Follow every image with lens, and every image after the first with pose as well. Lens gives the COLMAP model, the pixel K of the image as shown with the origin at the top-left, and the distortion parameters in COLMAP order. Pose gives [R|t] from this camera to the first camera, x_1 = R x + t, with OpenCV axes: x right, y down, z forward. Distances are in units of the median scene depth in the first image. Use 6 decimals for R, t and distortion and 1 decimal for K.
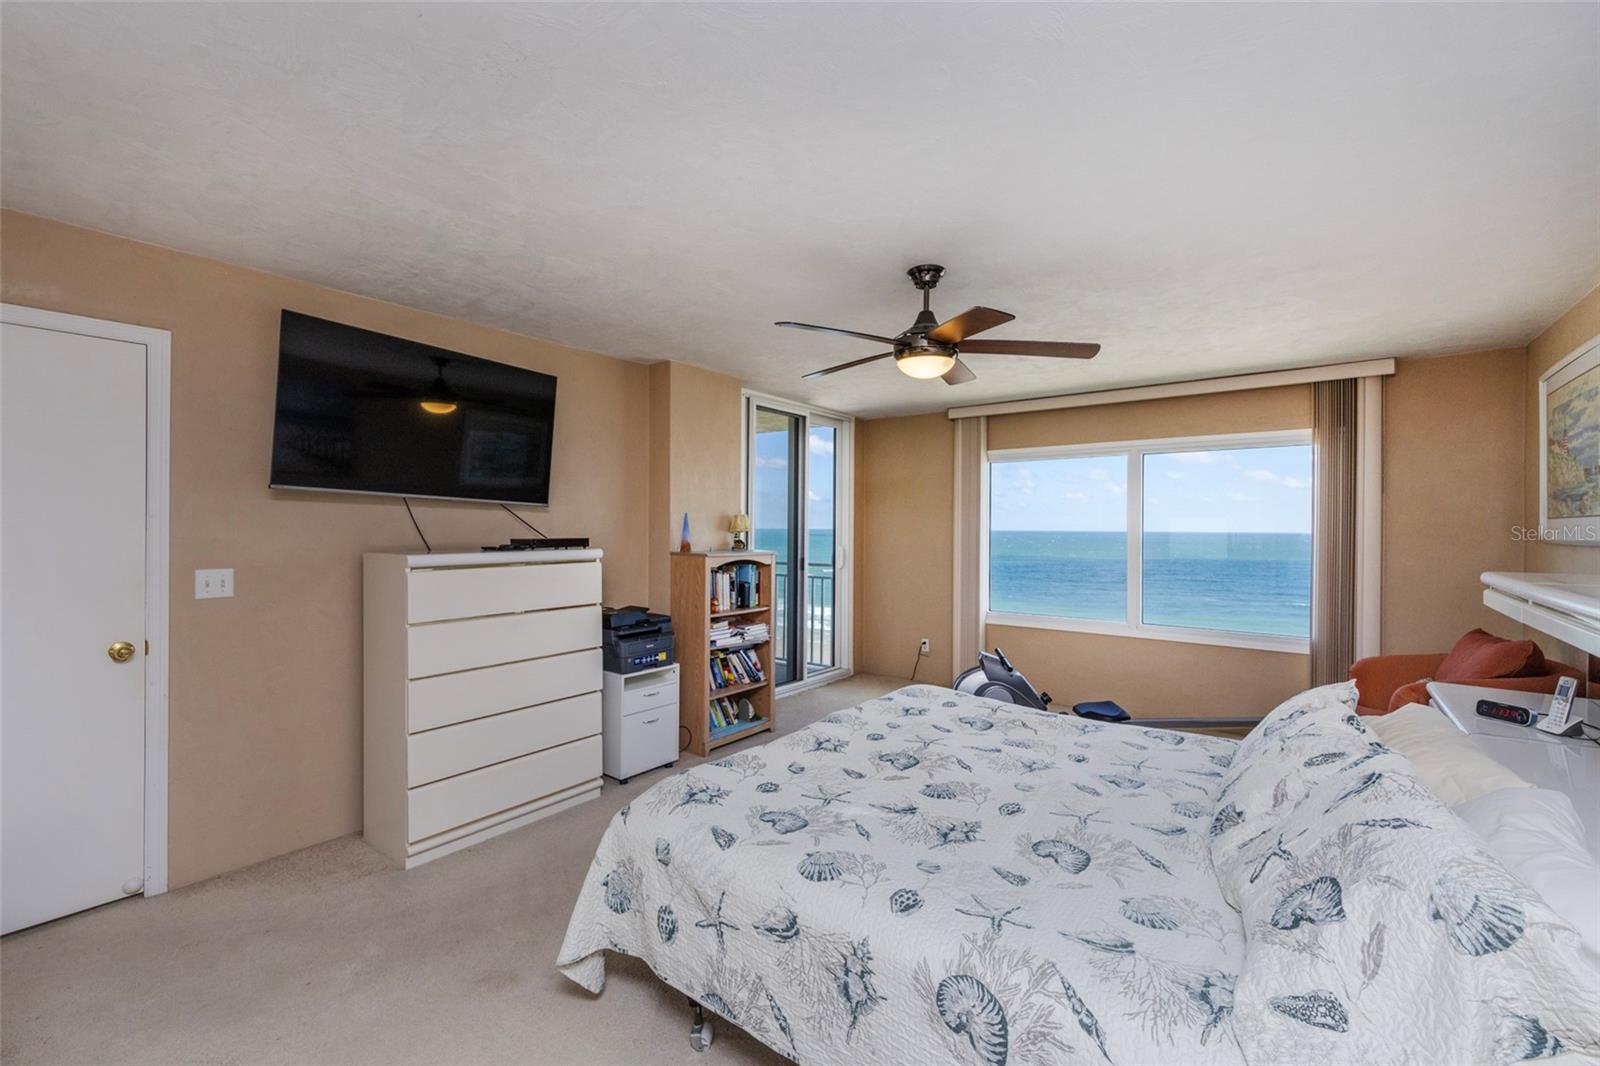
lens RADIAL K [[660.9, 0, 804.3], [0, 660.9, 522.3], [0, 0, 1]] dist [0.014788, 0.000010]
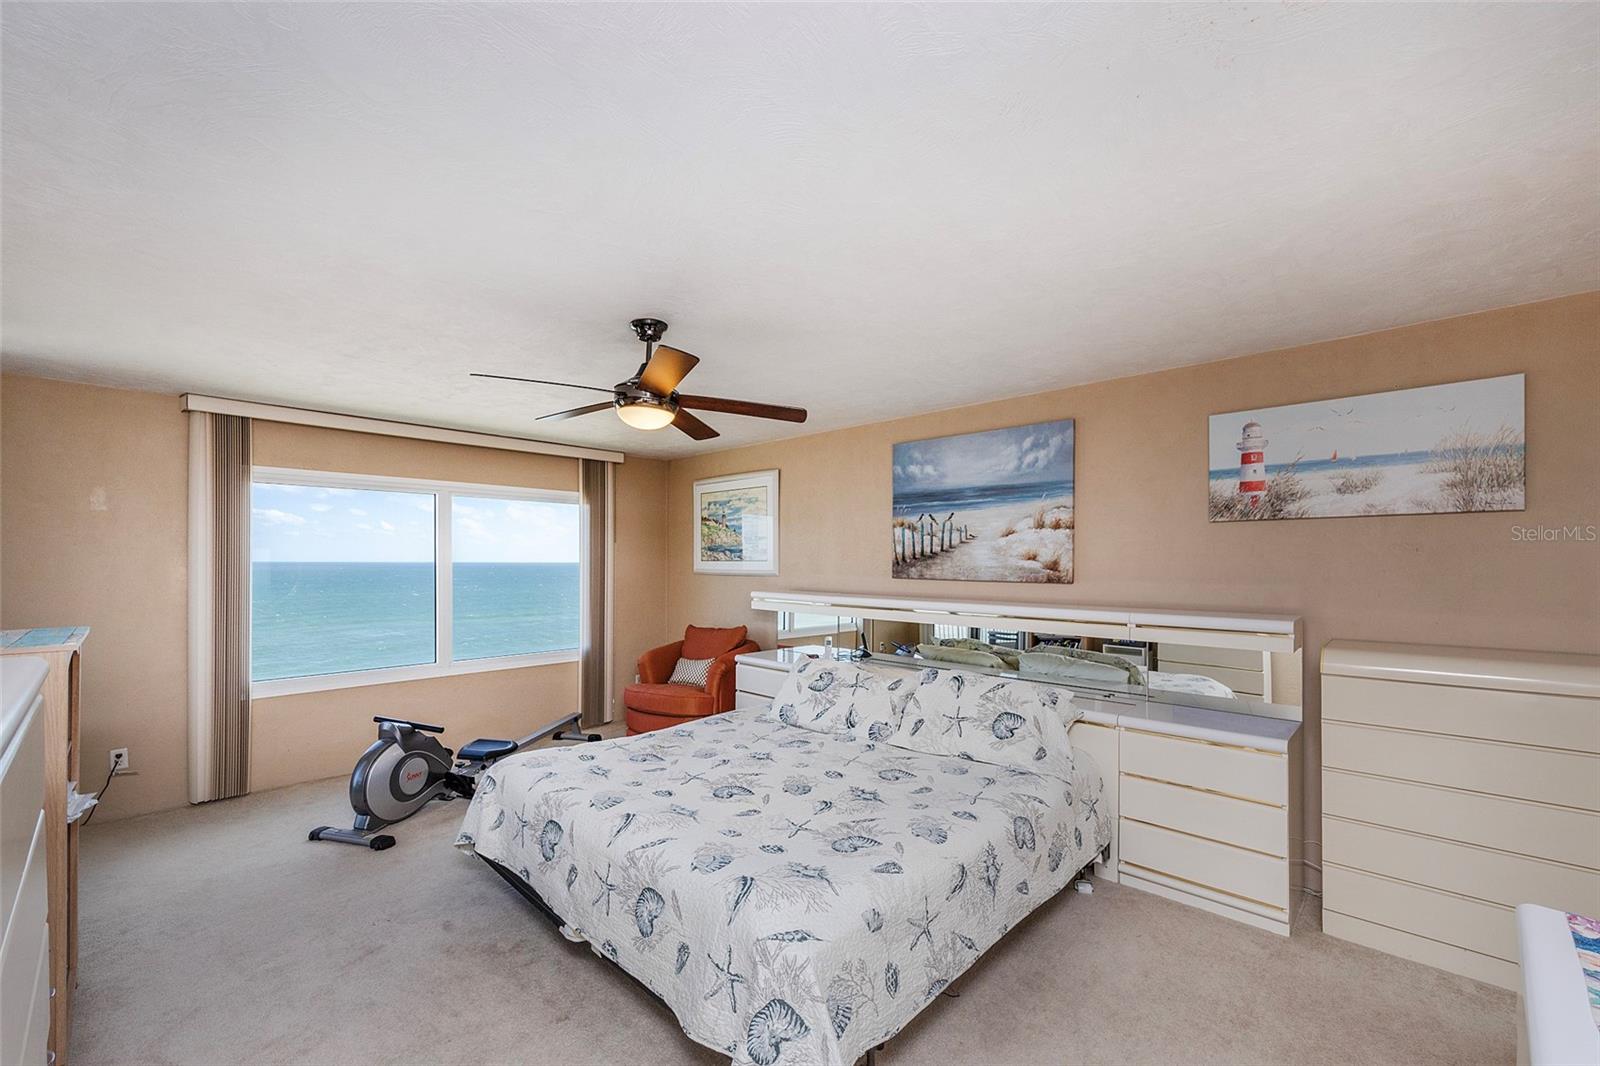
lens RADIAL K [[654.3, 0, 793.8], [0, 654.3, 547.1], [0, 0, 1]] dist [0.010811, 0.000116]
pose [[0.116124, 0.013363, 0.993145, -0.785194], [-0.008063, 0.999889, -0.012511, -0.027182], [-0.993202, -0.006555, 0.116219, 0.660368]]
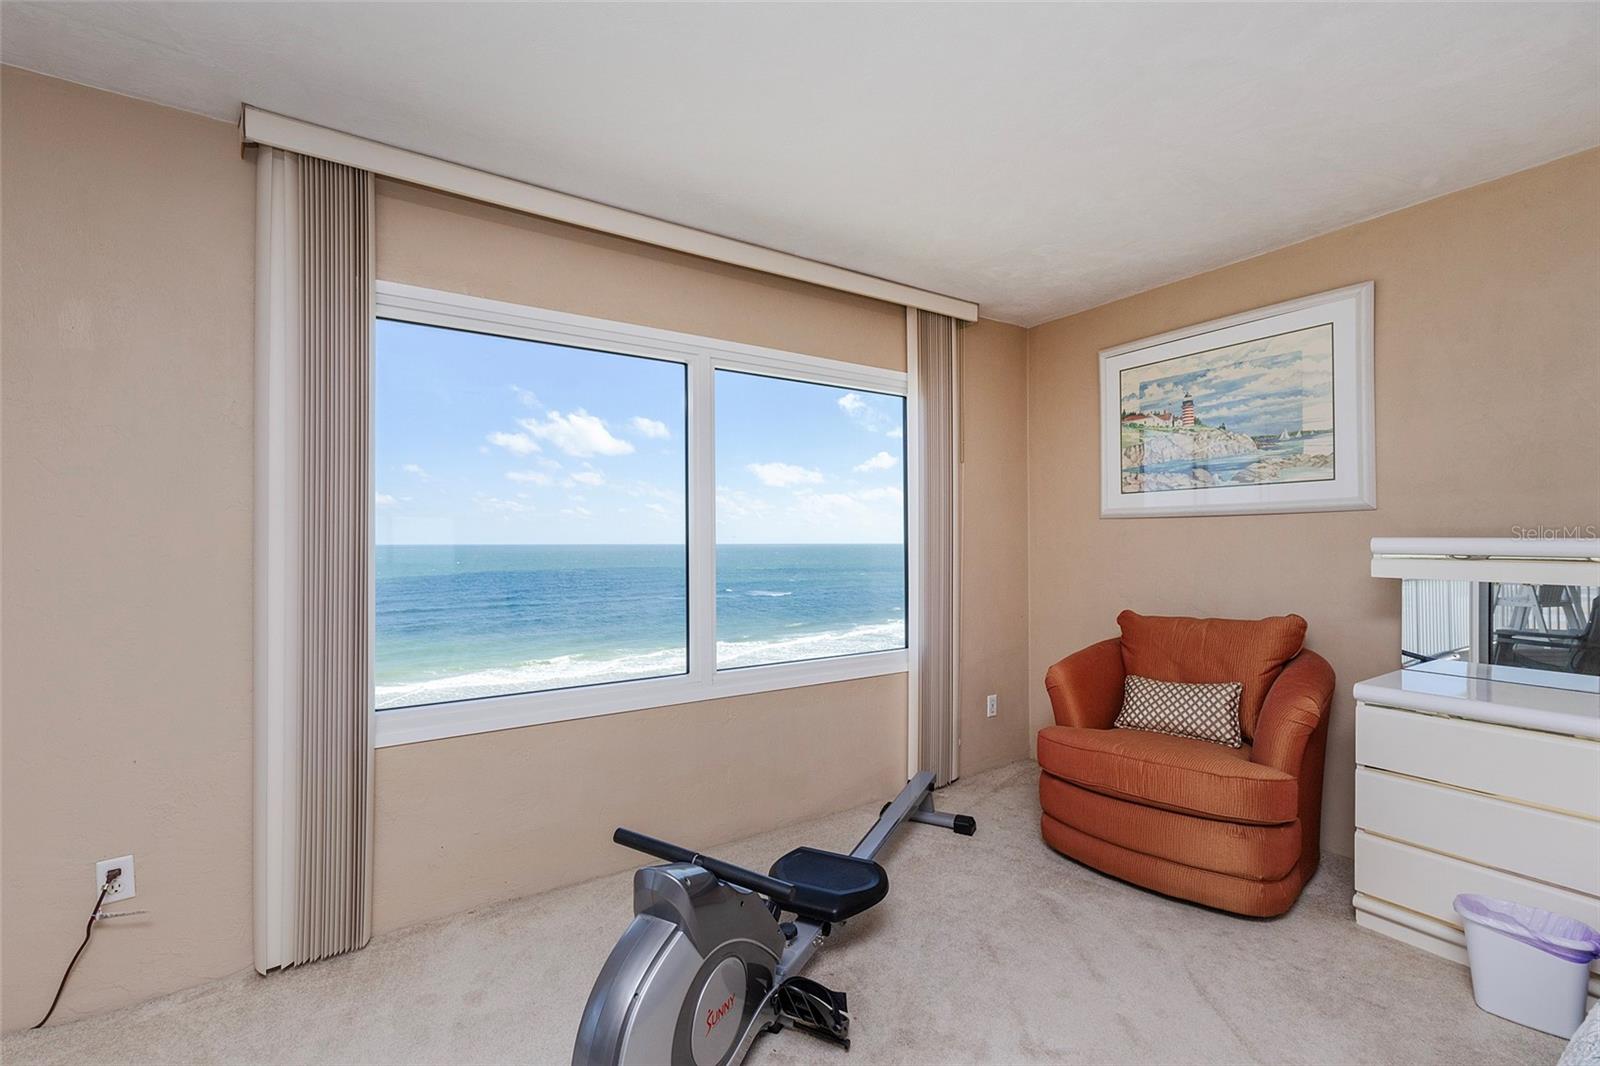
lens RADIAL K [[662.8, 0, 820.1], [0, 662.8, 515.3], [0, 0, 1]] dist [0.001588, -0.000025]
pose [[0.290272, 0.029403, 0.956492, 0.033450], [-0.003774, 0.999555, -0.029581, 0.072525], [-0.956937, 0.004977, 0.290254, 1.397031]]
